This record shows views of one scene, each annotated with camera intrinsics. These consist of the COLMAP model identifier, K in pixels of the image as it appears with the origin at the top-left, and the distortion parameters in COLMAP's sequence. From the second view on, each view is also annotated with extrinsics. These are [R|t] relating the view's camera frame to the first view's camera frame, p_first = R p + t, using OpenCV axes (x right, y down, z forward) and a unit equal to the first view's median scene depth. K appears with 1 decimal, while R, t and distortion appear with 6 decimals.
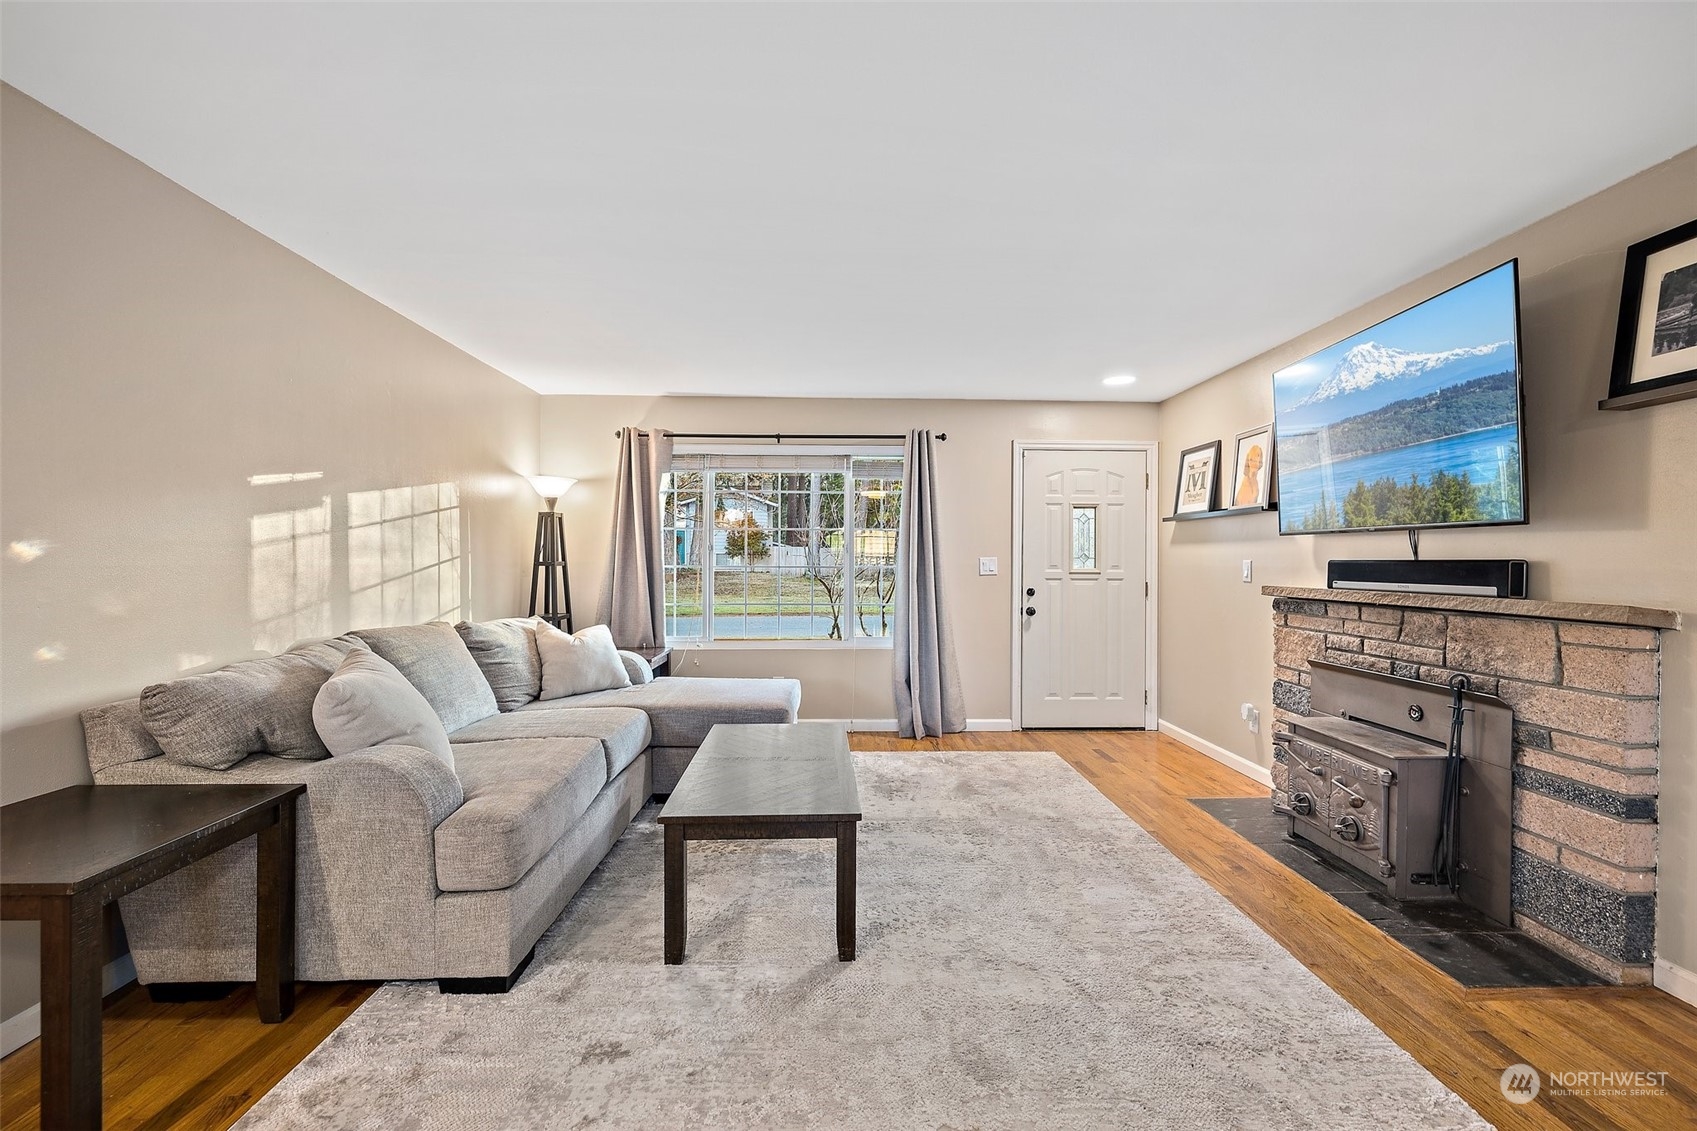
lens RADIAL K [[722.5, 0, 850.1], [0, 722.5, 562.1], [0, 0, 1]] dist [-0.000341, -0.000147]
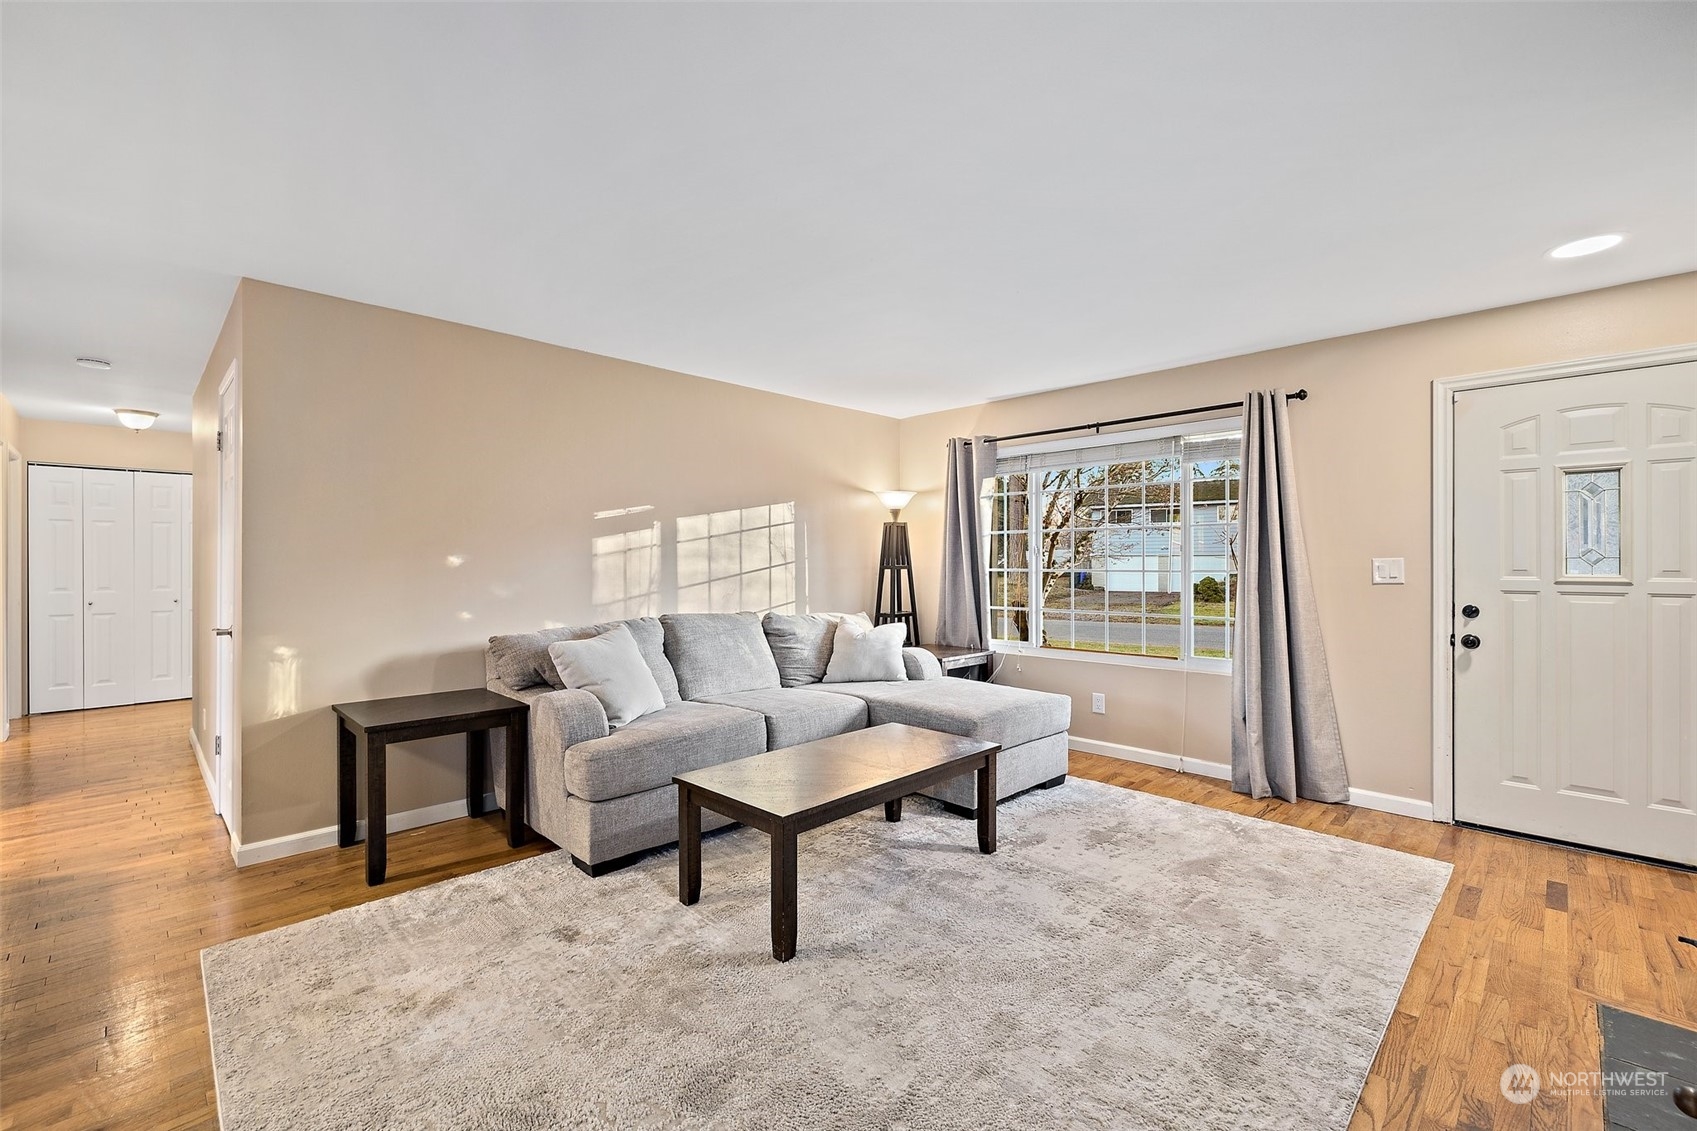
lens RADIAL K [[722.5, 0, 850.9], [0, 722.5, 557.7], [0, 0, 1]] dist [-0.000341, -0.000147]
pose [[0.684166, -0.009653, -0.729262, 0.499276], [0.002071, 0.999934, -0.011292, -0.000226], [0.729323, 0.006215, 0.684141, 0.232974]]
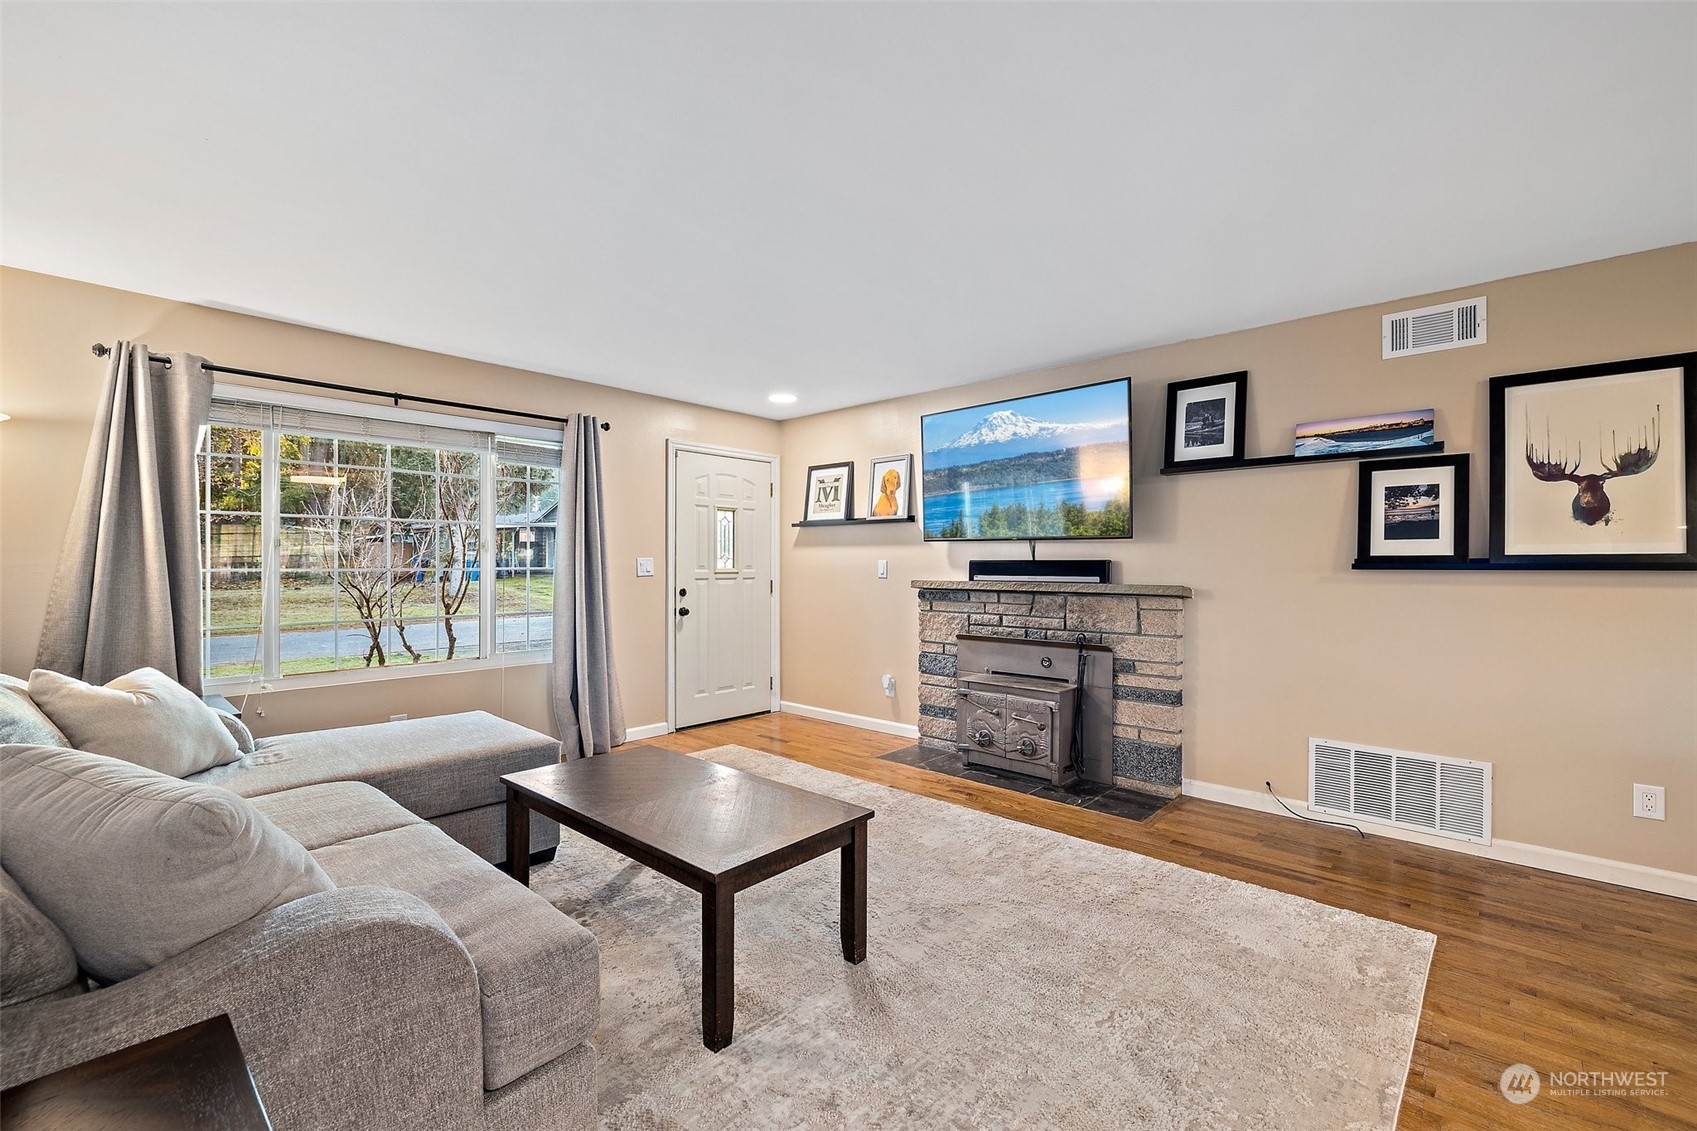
lens RADIAL K [[722.5, 0, 853.0], [0, 722.5, 566.4], [0, 0, 1]] dist [-0.000341, -0.000147]
pose [[0.695714, -0.006229, 0.718292, -0.447089], [0.002795, 0.999978, 0.005965, 0.000009], [-0.718313, -0.002142, 0.695716, 0.194101]]
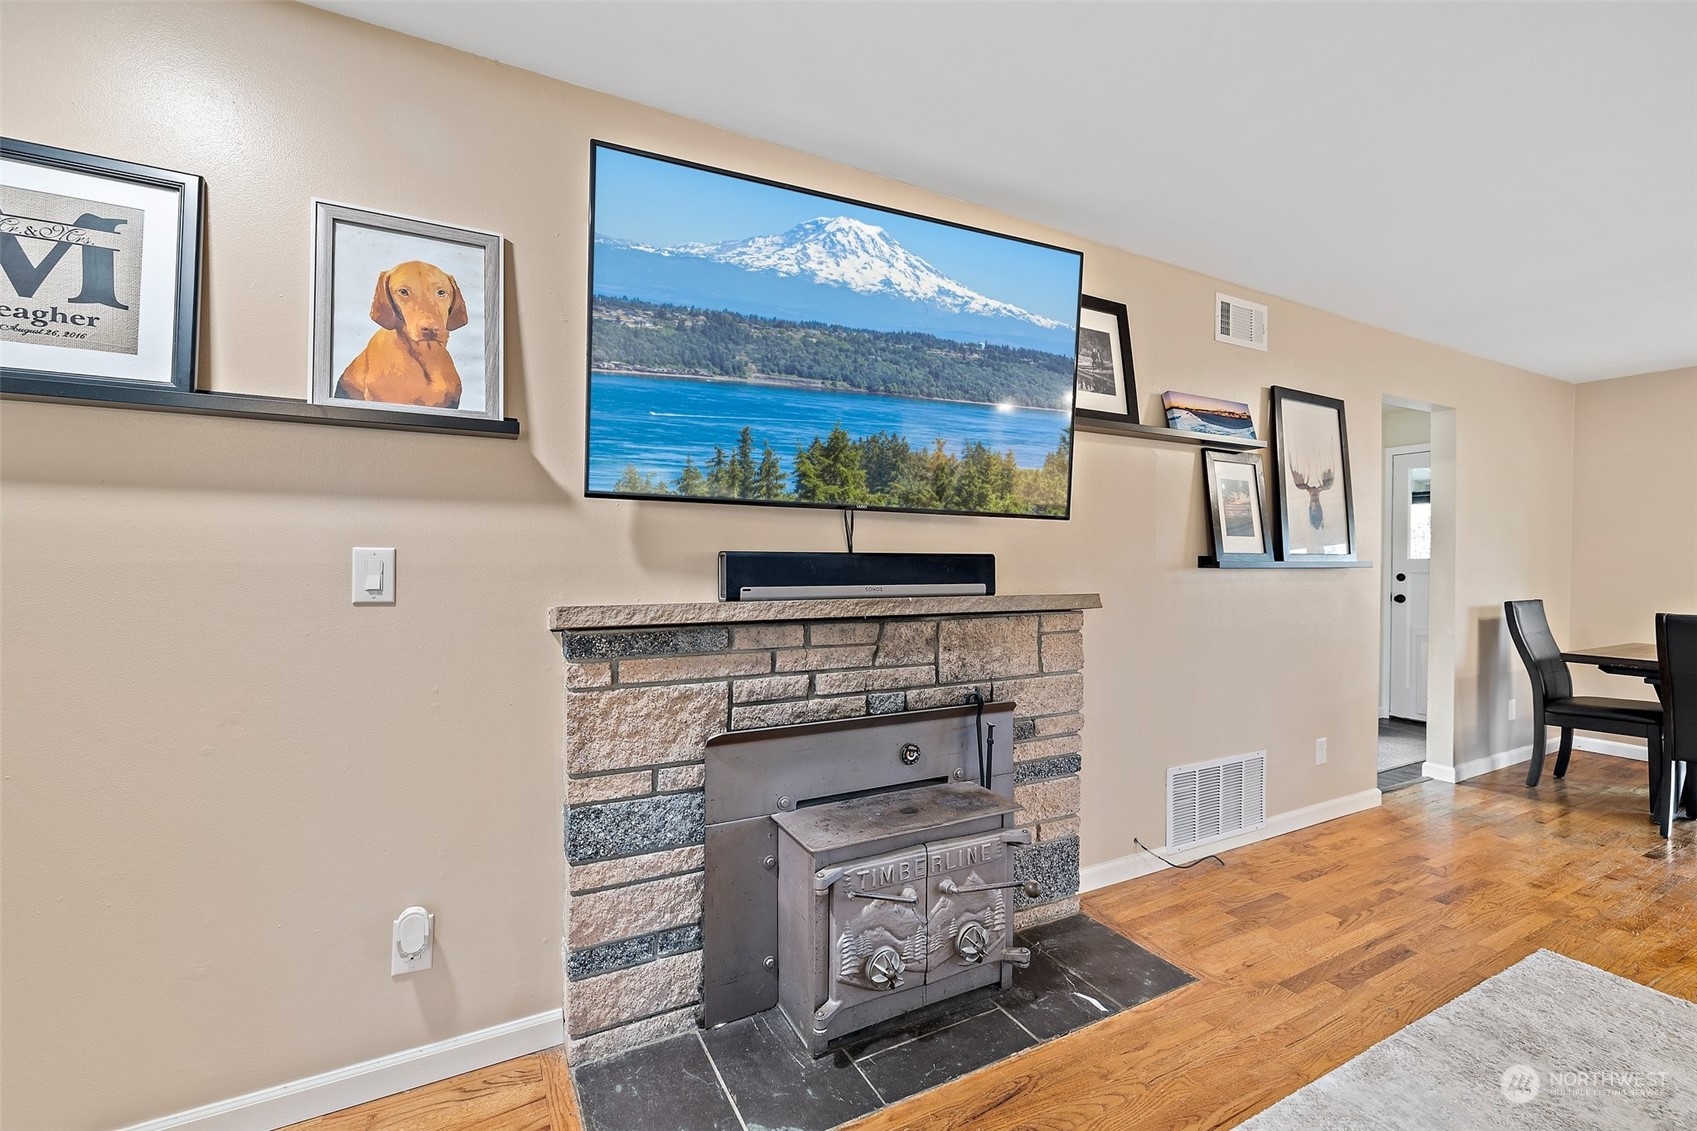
lens RADIAL K [[722.5, 0, 850.9], [0, 722.5, 567.7], [0, 0, 1]] dist [-0.000341, -0.000147]
pose [[-0.448459, -0.019361, 0.893594, 0.104978], [-0.007451, 0.999812, 0.017923, -0.000714], [-0.893772, 0.001379, -0.448519, 1.100060]]
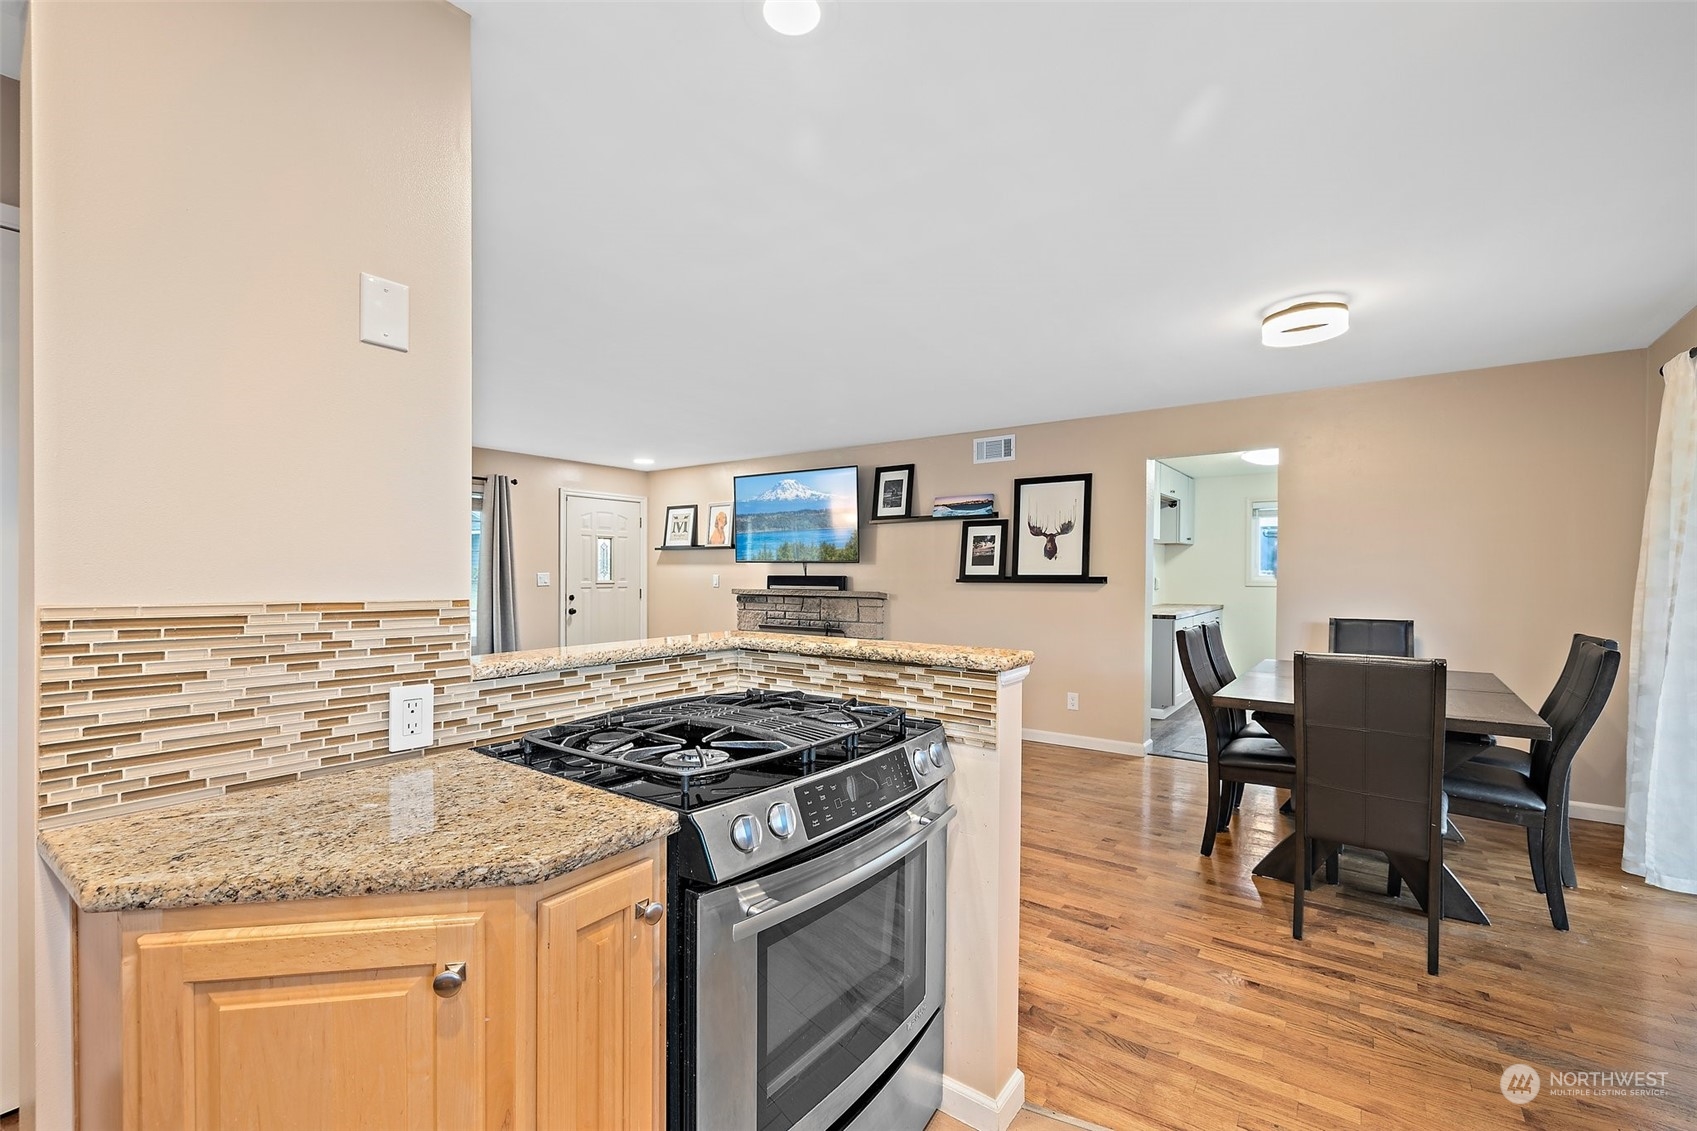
lens RADIAL K [[722.5, 0, 852.9], [0, 722.5, 587.3], [0, 0, 1]] dist [-0.000341, -0.000147]
pose [[0.609762, -0.014837, 0.792445, -0.774102], [-0.001086, 0.999808, 0.019556, -0.009058], [-0.792584, -0.012785, 0.609629, -0.422675]]
